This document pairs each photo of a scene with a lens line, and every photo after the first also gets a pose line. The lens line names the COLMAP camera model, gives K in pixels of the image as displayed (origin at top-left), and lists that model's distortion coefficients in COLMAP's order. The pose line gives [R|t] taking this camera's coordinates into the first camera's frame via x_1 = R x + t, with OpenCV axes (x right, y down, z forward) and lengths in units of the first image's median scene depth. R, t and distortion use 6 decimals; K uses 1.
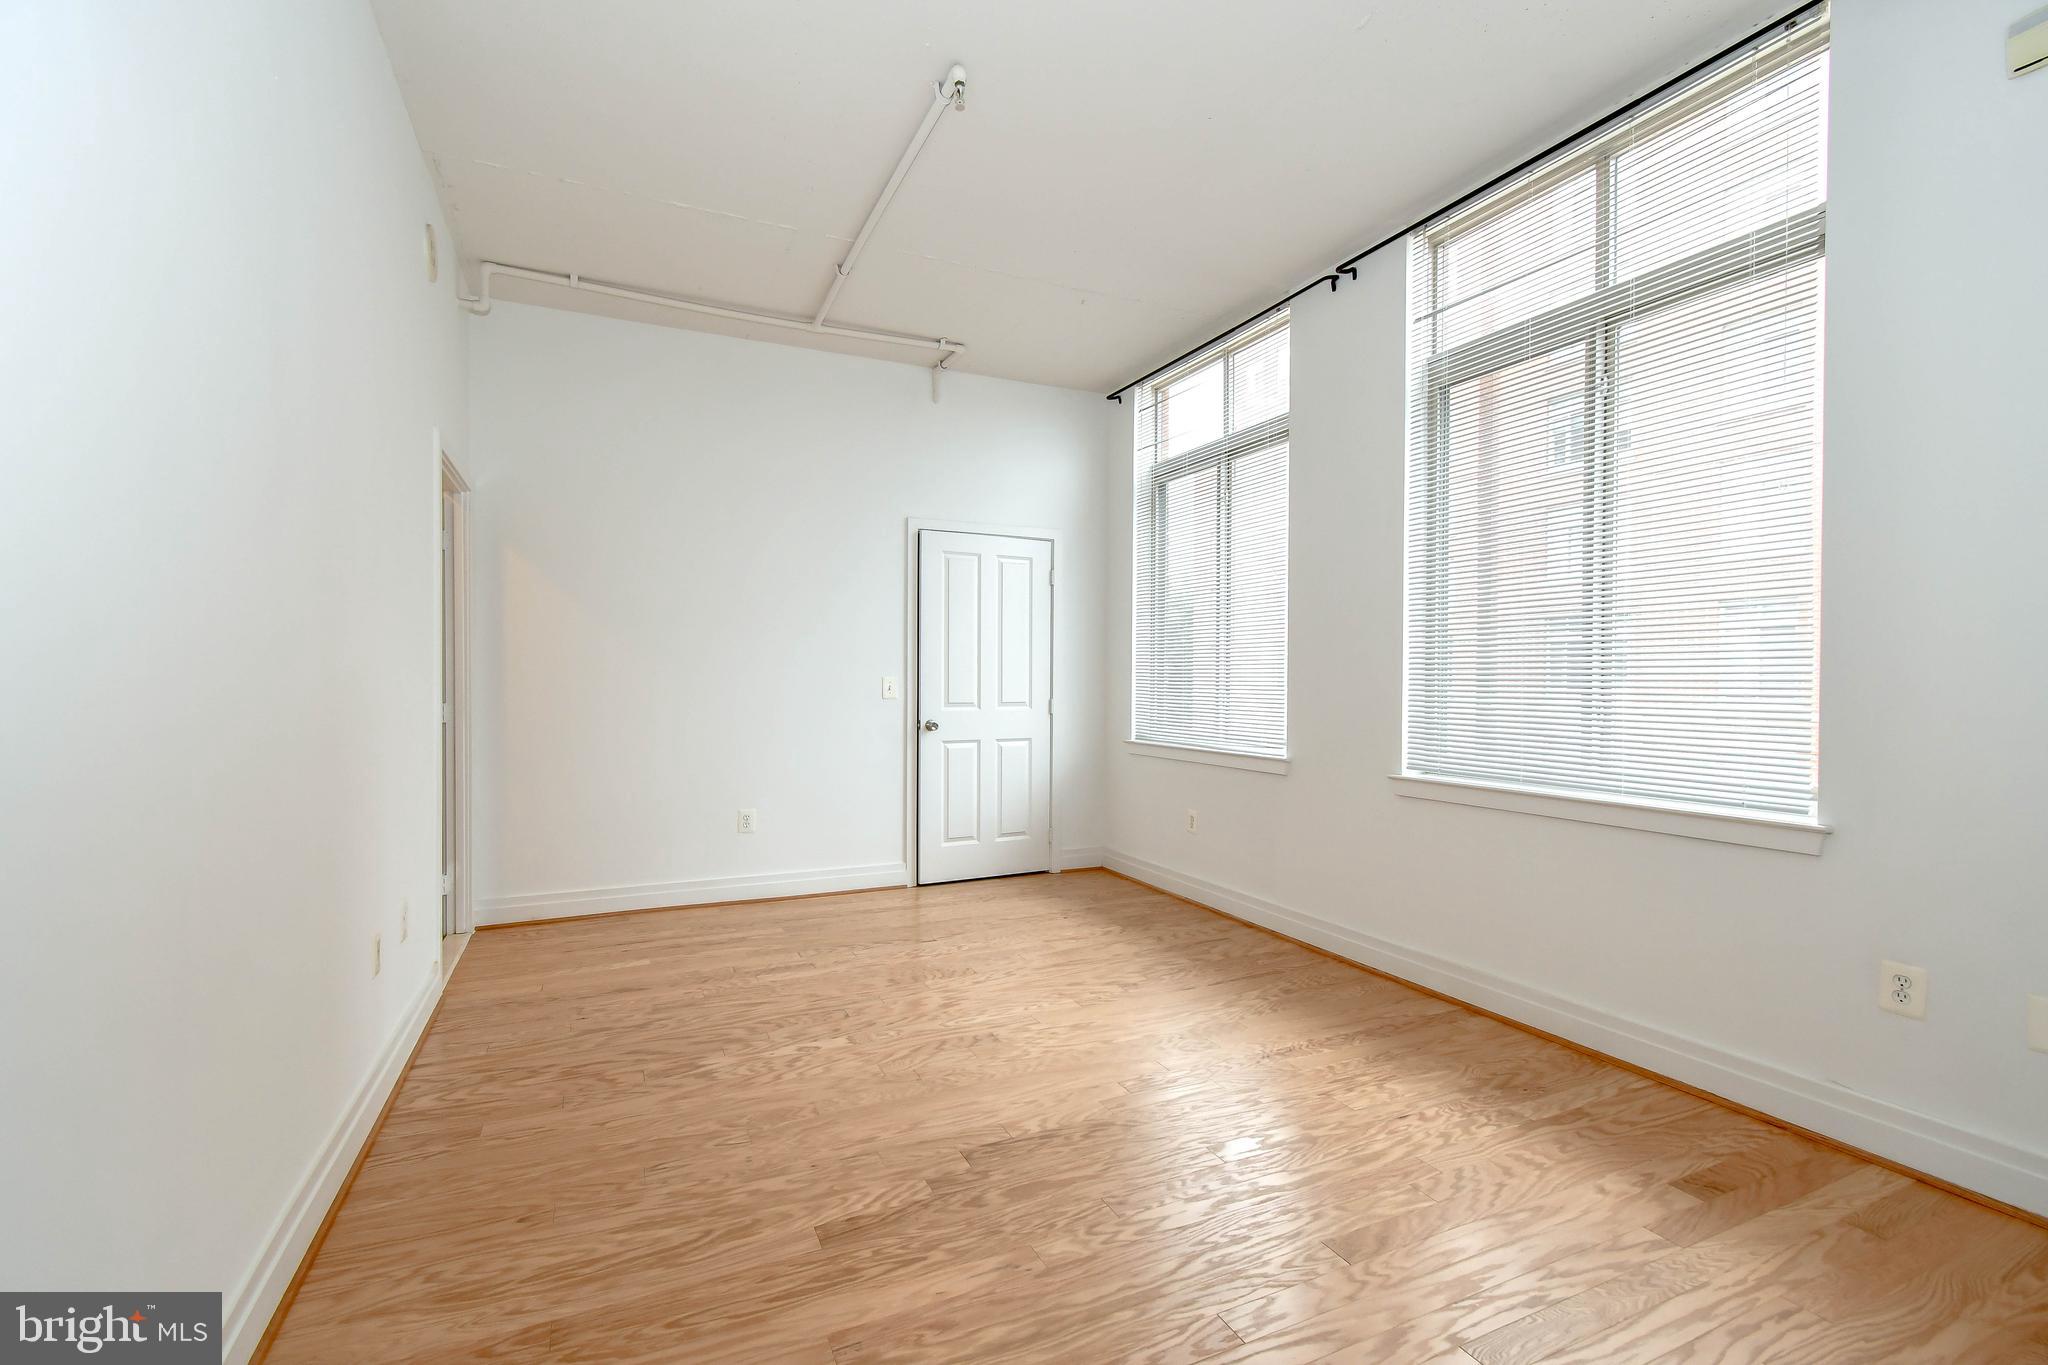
lens RADIAL K [[903.4, 0, 1025.1], [0, 903.4, 681.5], [0, 0, 1]] dist [0.001563, 0.000458]
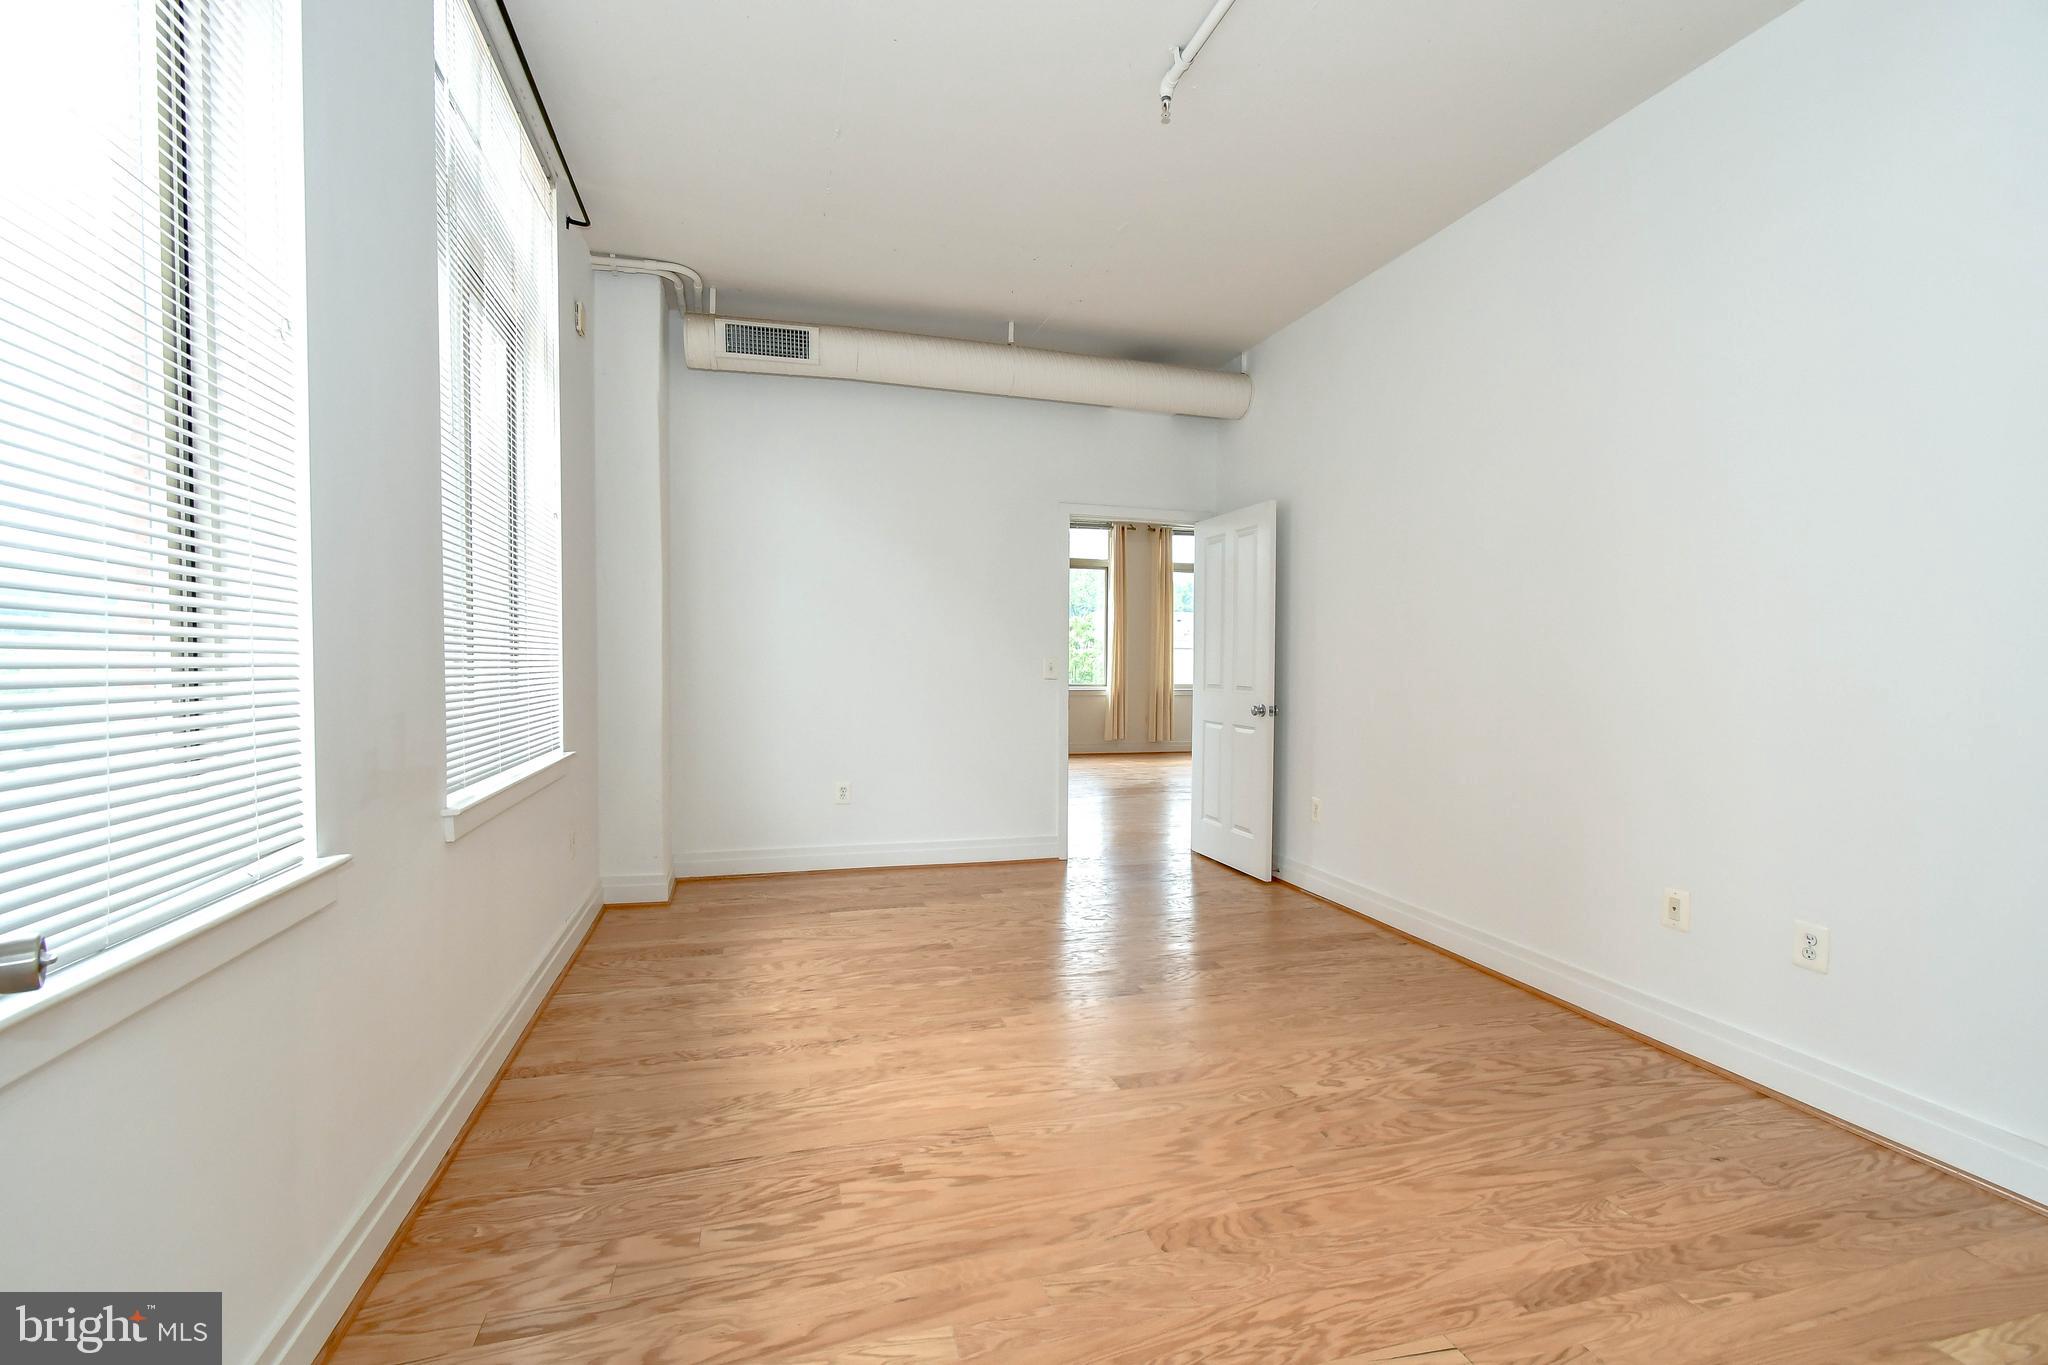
lens RADIAL K [[903.4, 0, 1023.3], [0, 903.4, 680.3], [0, 0, 1]] dist [0.001563, 0.000458]
pose [[-0.987261, -0.014618, 0.158438, -0.066565], [-0.011199, 0.999685, 0.022456, -0.000626], [-0.158716, 0.020396, -0.987114, 1.629887]]
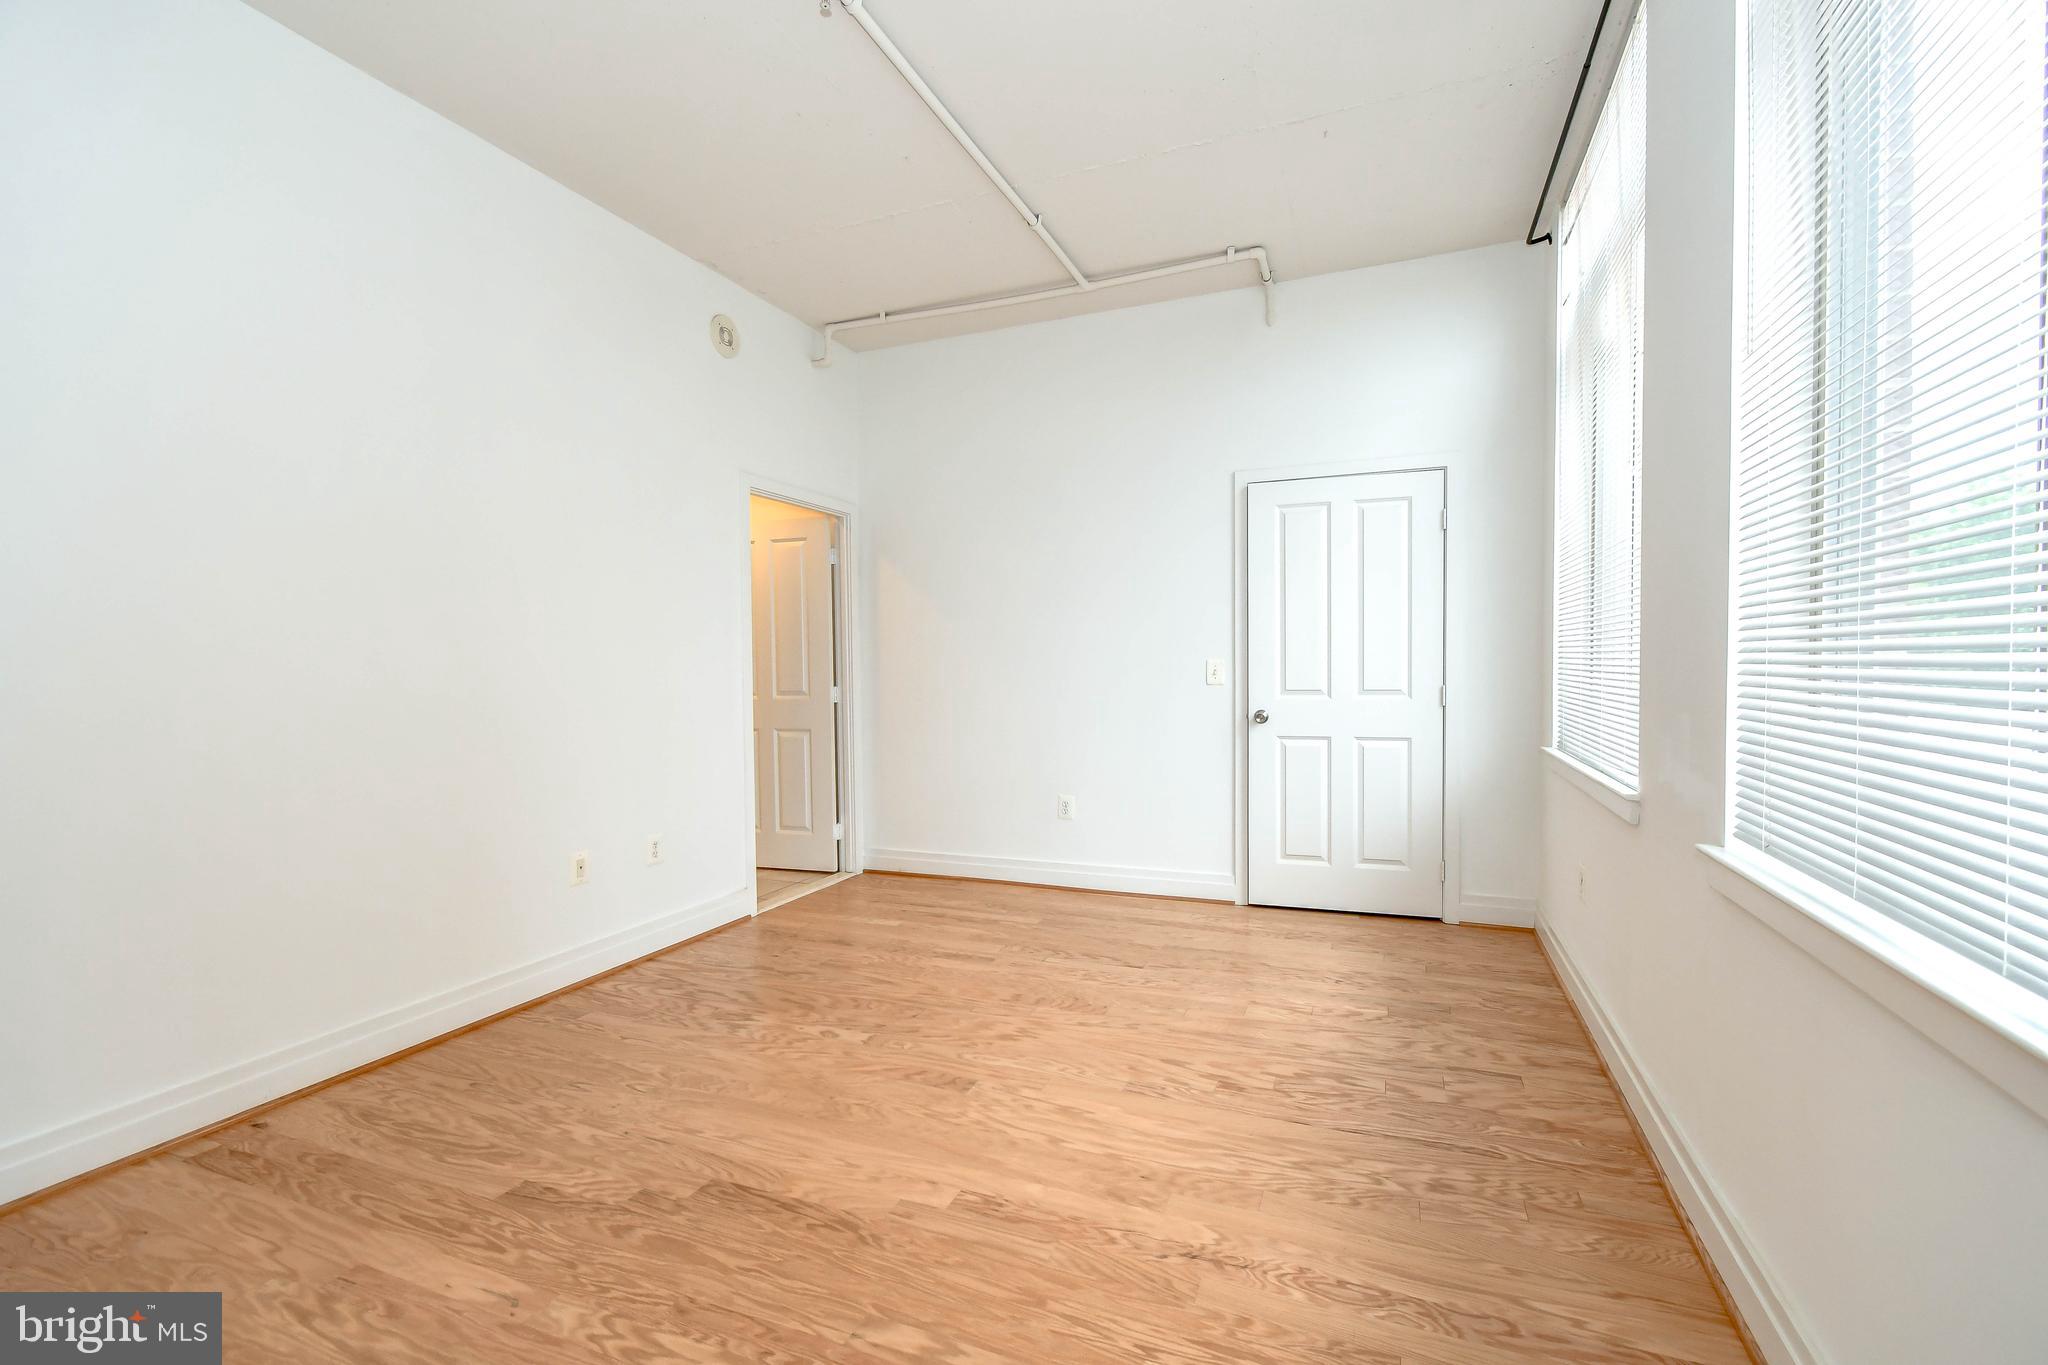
lens RADIAL K [[903.4, 0, 1023.9], [0, 903.4, 682.4], [0, 0, 1]] dist [0.001563, 0.000458]
pose [[0.676665, 0.003242, -0.736284, 0.550698], [0.011269, 0.999828, 0.014759, 0.003072], [0.736205, -0.018284, 0.676511, 0.416958]]
